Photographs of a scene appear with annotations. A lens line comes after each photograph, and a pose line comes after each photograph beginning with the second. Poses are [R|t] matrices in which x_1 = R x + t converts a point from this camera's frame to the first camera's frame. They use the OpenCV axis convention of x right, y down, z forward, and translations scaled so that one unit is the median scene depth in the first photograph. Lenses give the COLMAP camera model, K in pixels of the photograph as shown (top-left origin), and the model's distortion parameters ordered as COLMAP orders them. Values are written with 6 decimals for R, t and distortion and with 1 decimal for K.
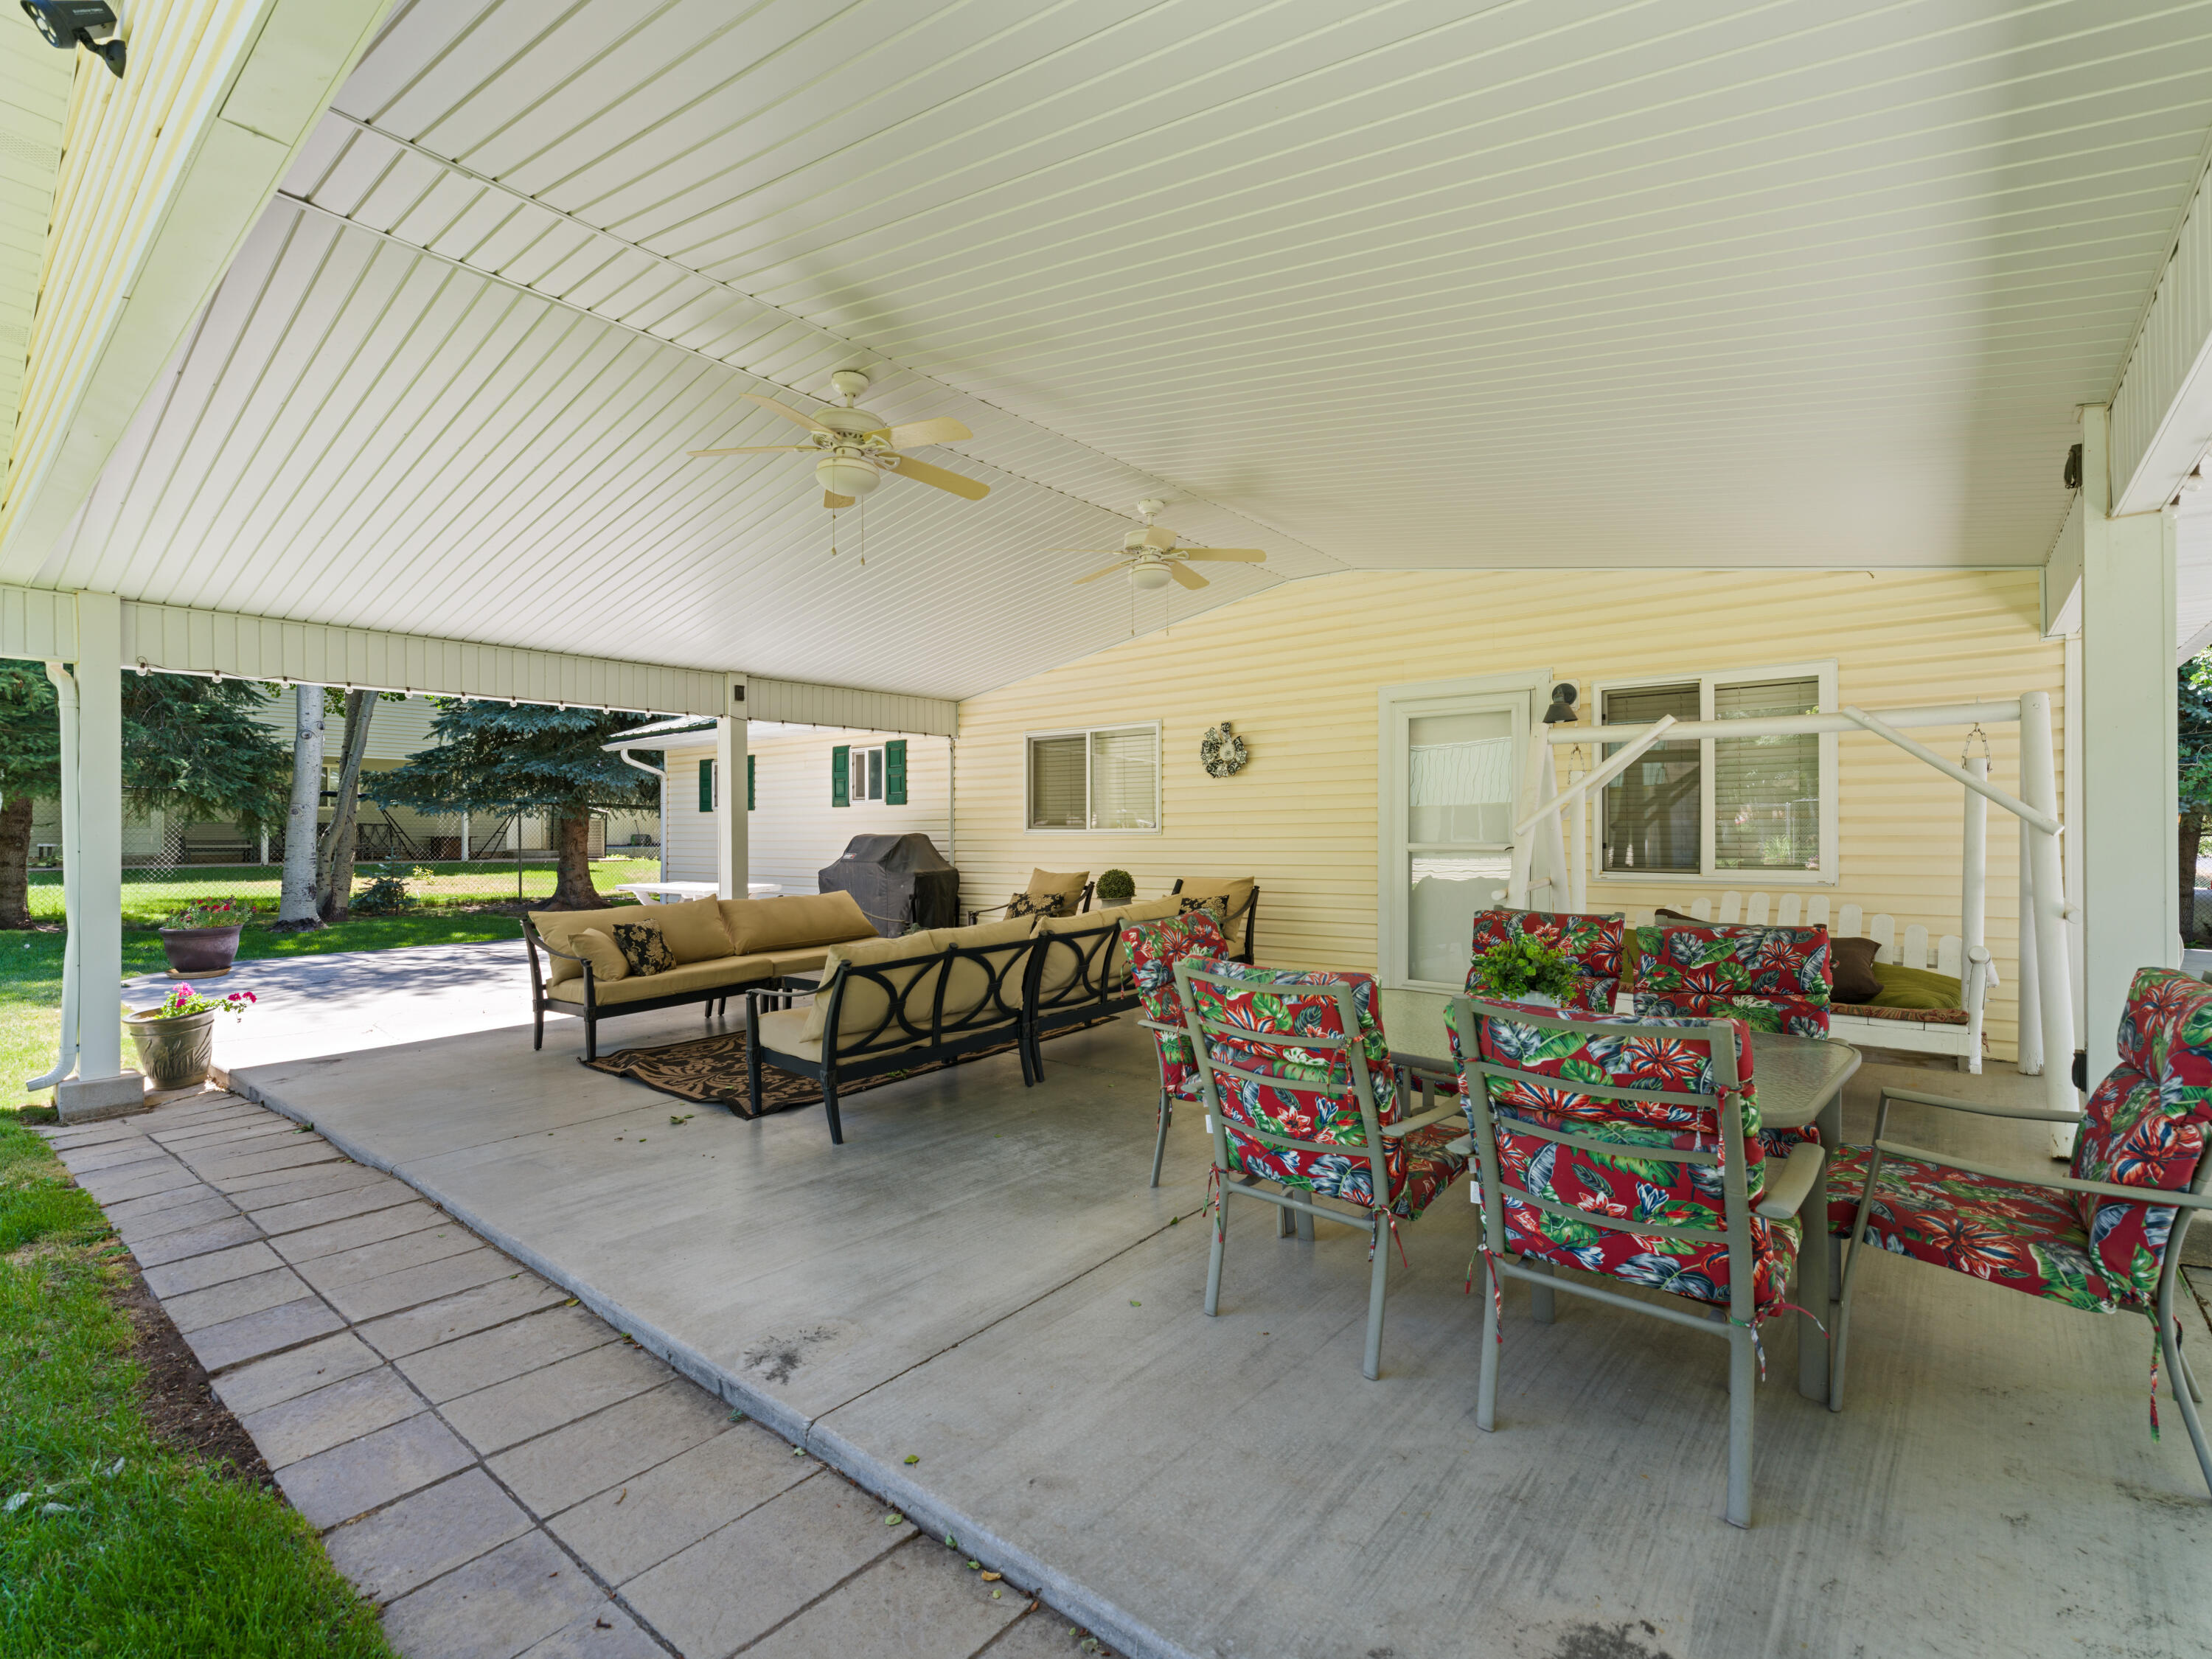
lens RADIAL K [[1026.5, 0, 1098.2], [0, 1026.5, 827.8], [0, 0, 1]] dist [0.004337, -0.001524]
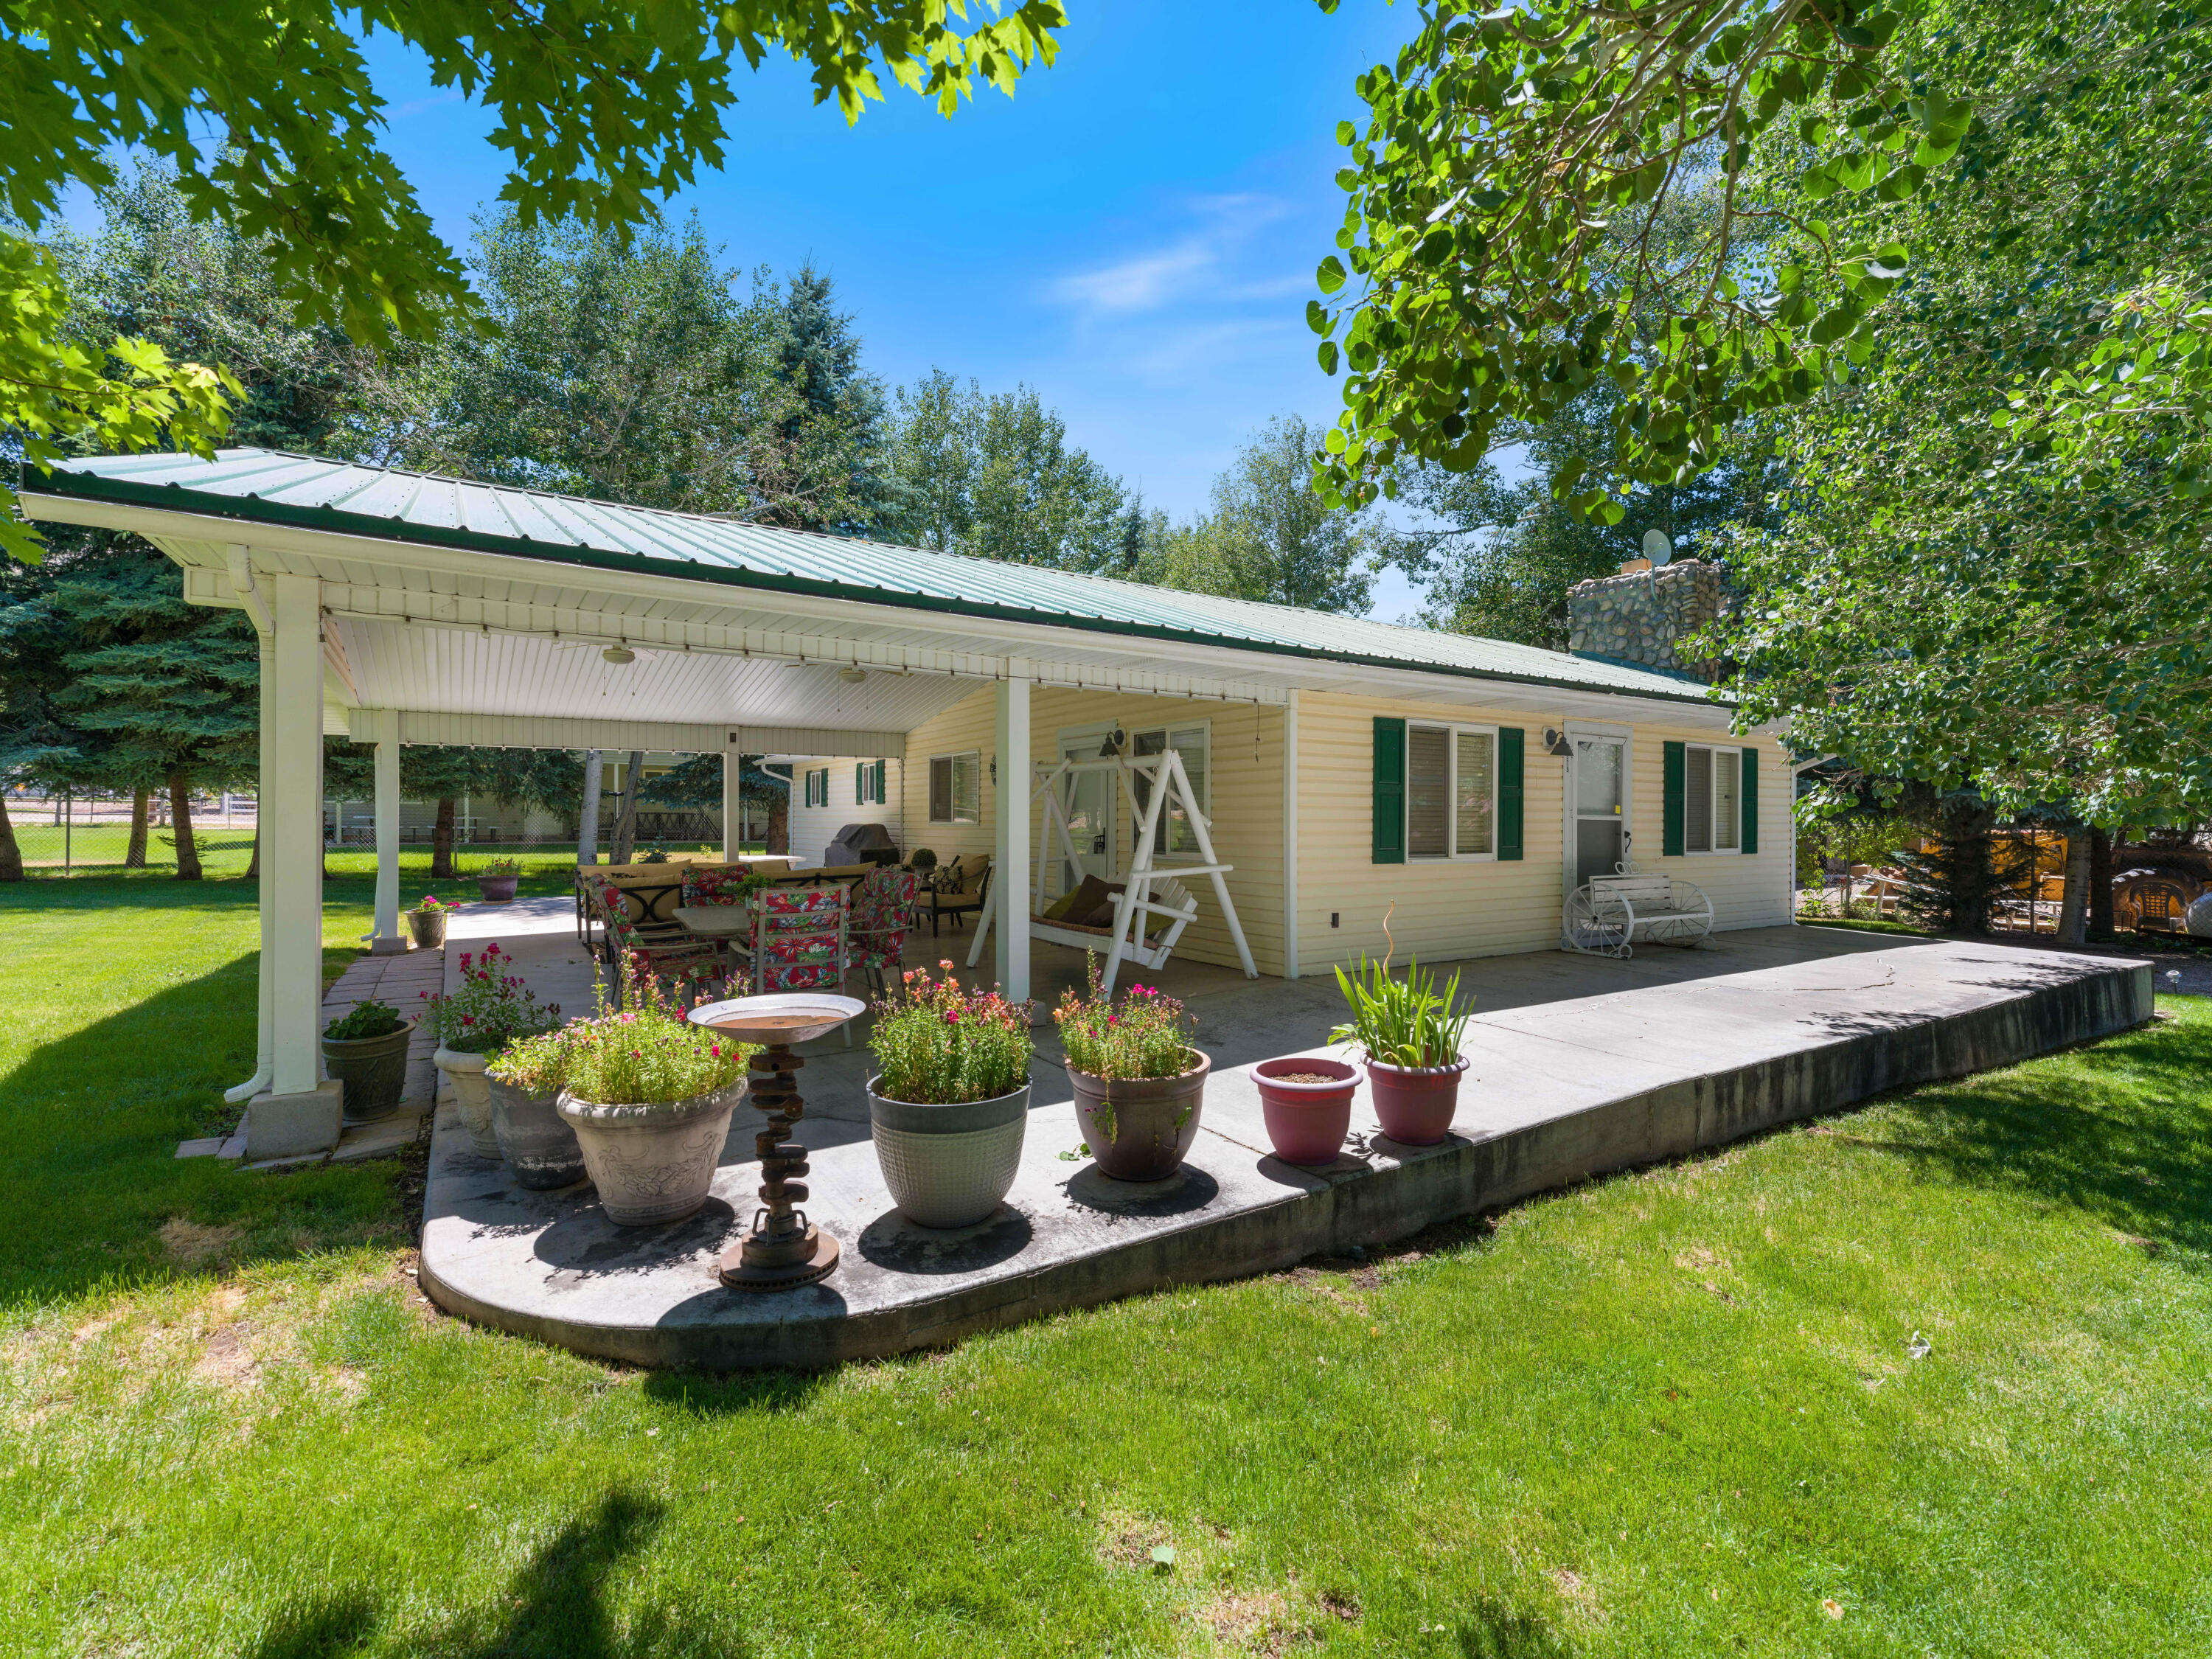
lens RADIAL K [[1026.5, 0, 1101.9], [0, 1026.5, 831.1], [0, 0, 1]] dist [0.004337, -0.001524]
pose [[0.950933, 0.006838, -0.309320, 0.588973], [-0.002217, 0.999881, 0.015288, -0.007287], [0.309387, -0.013852, 0.950835, -0.306459]]
